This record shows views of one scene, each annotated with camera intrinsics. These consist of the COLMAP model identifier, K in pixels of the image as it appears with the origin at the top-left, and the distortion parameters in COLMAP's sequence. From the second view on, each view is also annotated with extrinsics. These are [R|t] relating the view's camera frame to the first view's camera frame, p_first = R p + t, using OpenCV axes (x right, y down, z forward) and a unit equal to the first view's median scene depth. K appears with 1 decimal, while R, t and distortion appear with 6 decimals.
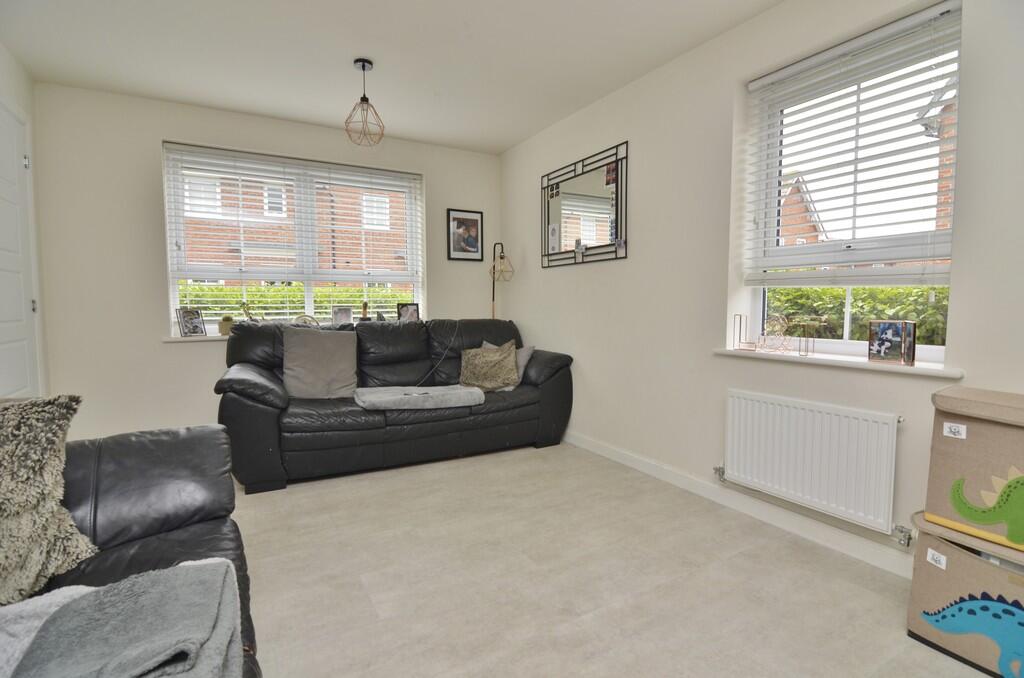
lens RADIAL K [[493.5, 0, 518.7], [0, 493.5, 341.4], [0, 0, 1]] dist [-0.001218, -0.016453]
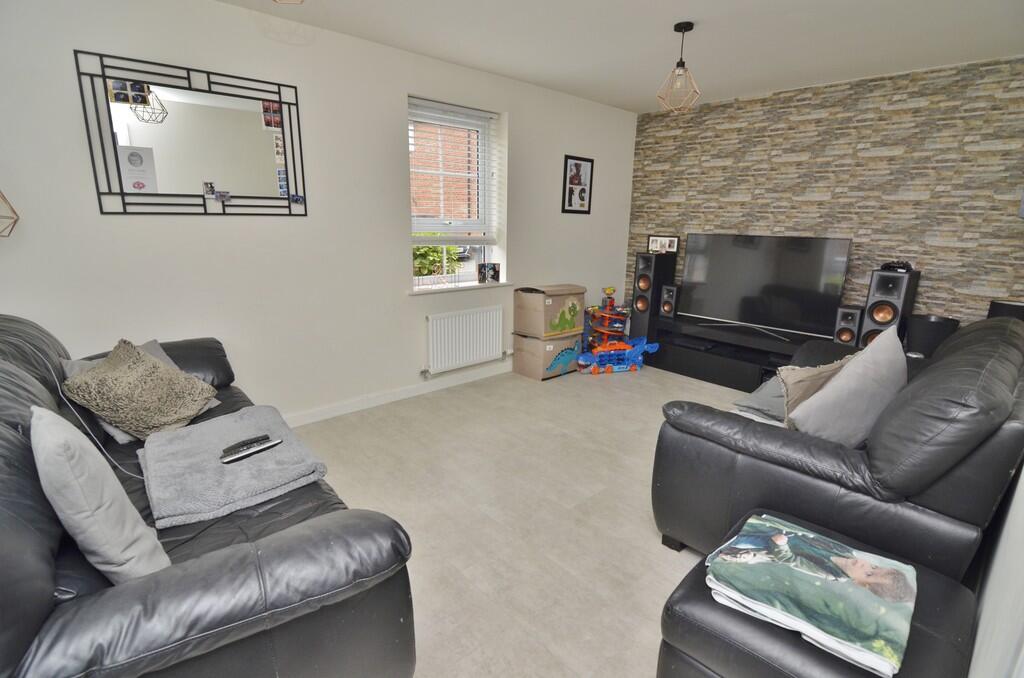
lens RADIAL K [[493.5, 0, 518.7], [0, 493.5, 341.4], [0, 0, 1]] dist [-0.001218, -0.016453]
pose [[-0.226852, -0.238812, 0.944197, -0.830534], [0.054290, 0.964863, 0.257082, -0.155484], [-0.972415, 0.109580, -0.205916, 0.811098]]
